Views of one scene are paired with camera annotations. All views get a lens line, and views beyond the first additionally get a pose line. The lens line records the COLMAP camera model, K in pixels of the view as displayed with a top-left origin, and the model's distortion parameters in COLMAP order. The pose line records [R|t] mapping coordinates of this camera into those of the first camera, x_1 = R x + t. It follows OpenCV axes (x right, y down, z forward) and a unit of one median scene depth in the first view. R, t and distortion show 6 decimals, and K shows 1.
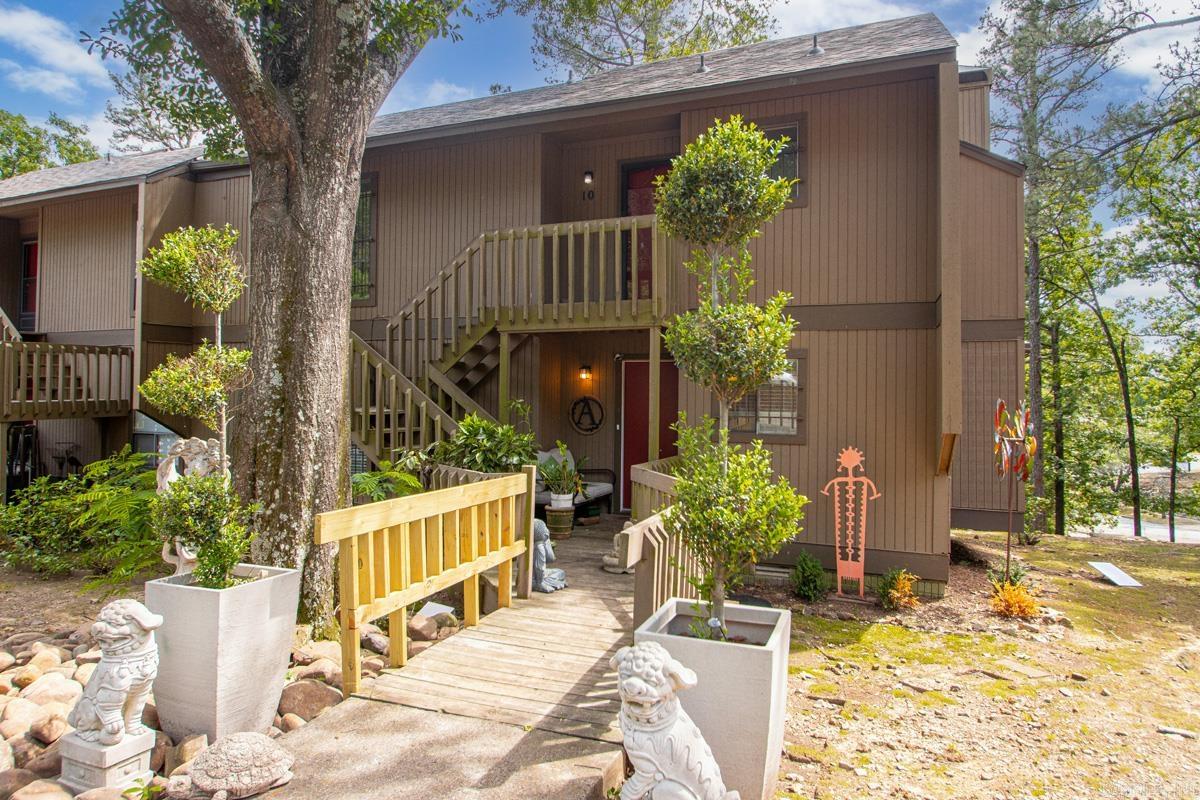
lens RADIAL K [[730.3, 0, 599.3], [0, 730.3, 365.8], [0, 0, 1]] dist [-0.003139, -0.024214]
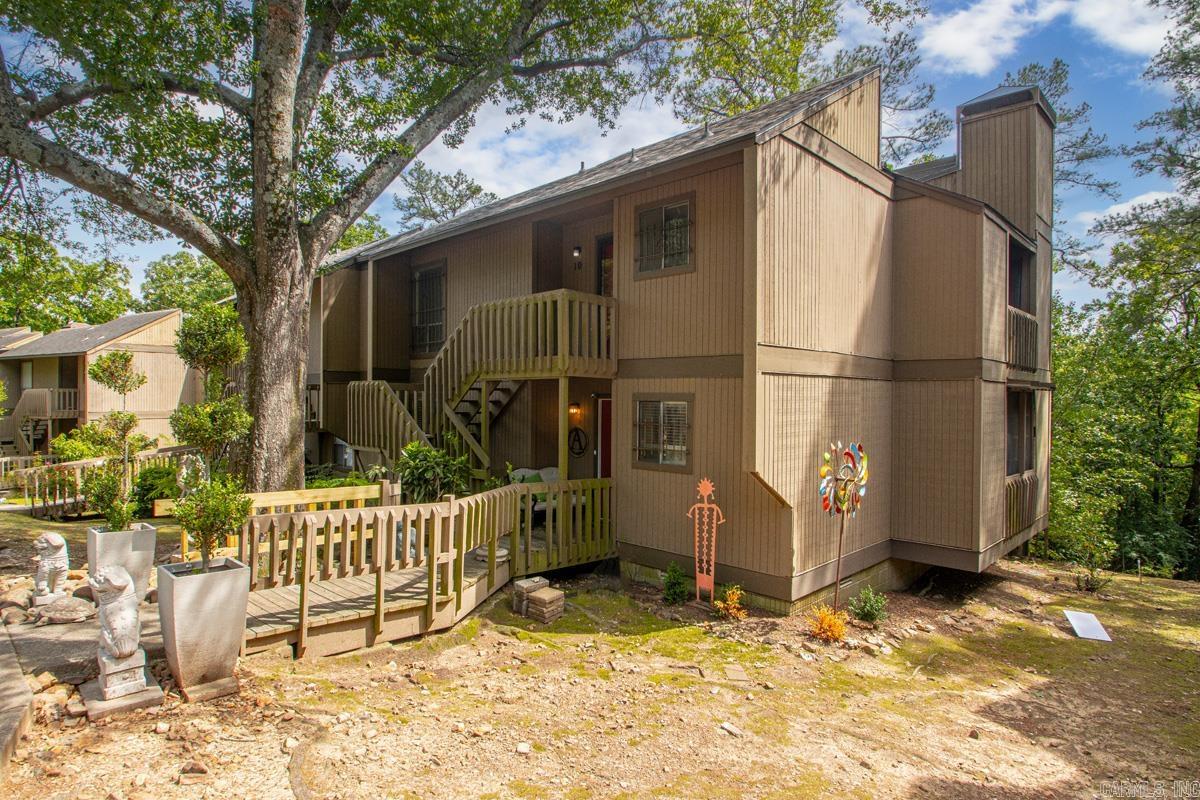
lens RADIAL K [[681.5, 0, 600.0], [0, 681.5, 400.0], [0, 0, 1]] dist [-0.007425, -0.001387]
pose [[0.918789, 0.005136, -0.394716, 0.713529], [0.005058, 0.999680, 0.024781, -0.049852], [0.394717, -0.024766, 0.918469, -0.087623]]
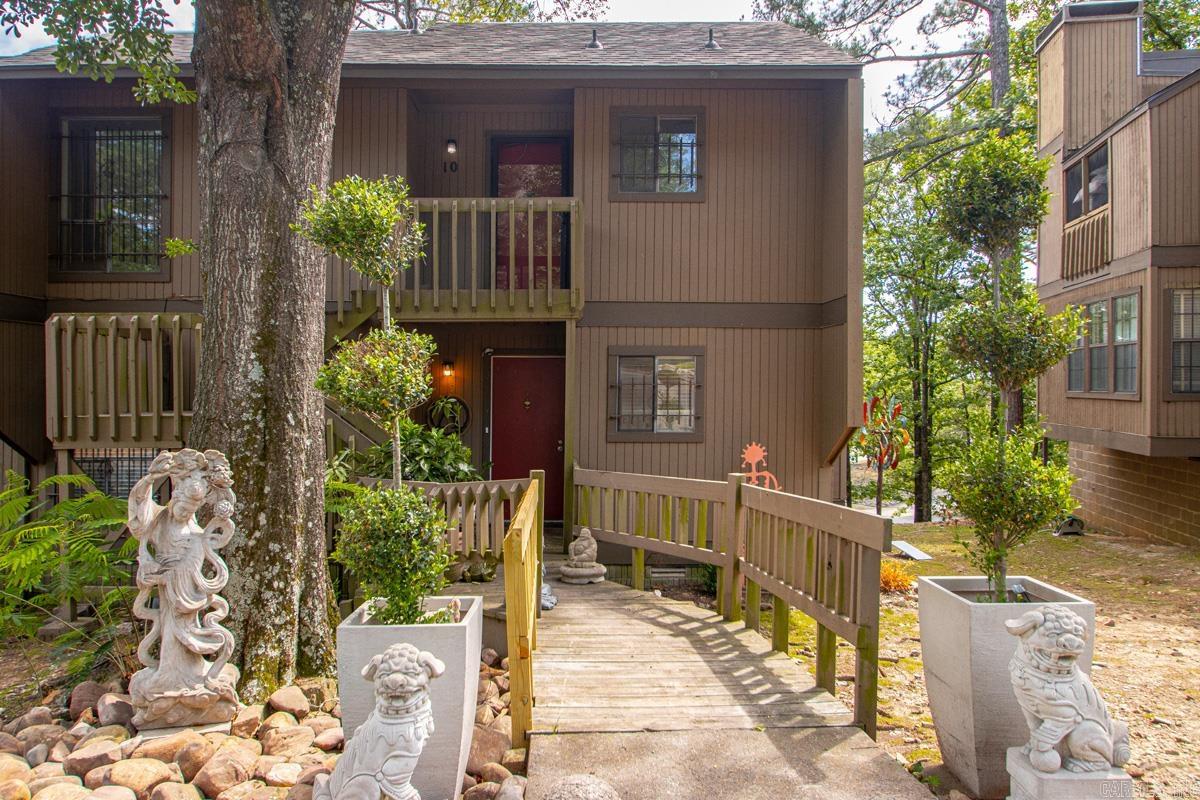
lens RADIAL K [[812.2, 0, 594.8], [0, 812.2, 382.7], [0, 0, 1]] dist [-0.004016, -0.004428]
pose [[0.922847, -0.001407, 0.385163, -0.343673], [-0.006743, 0.999781, 0.019808, 0.007256], [-0.385107, -0.020877, 0.922636, 0.044334]]
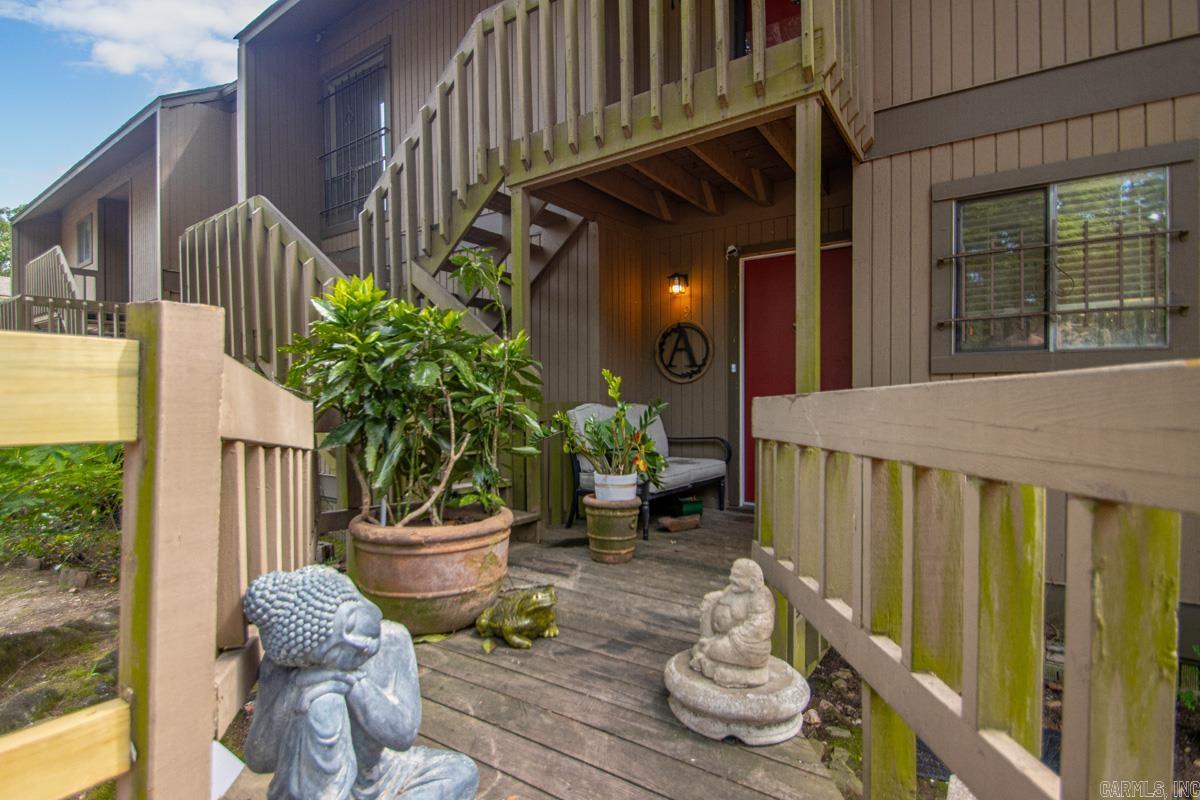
lens RADIAL K [[580.3, 0, 584.8], [0, 580.3, 396.5], [0, 0, 1]] dist [0.013066, -0.000206]
pose [[0.969349, -0.013805, -0.245300, 0.034958], [0.022130, 0.999268, 0.031212, 0.130563], [0.244689, -0.035684, 0.968945, 0.729745]]
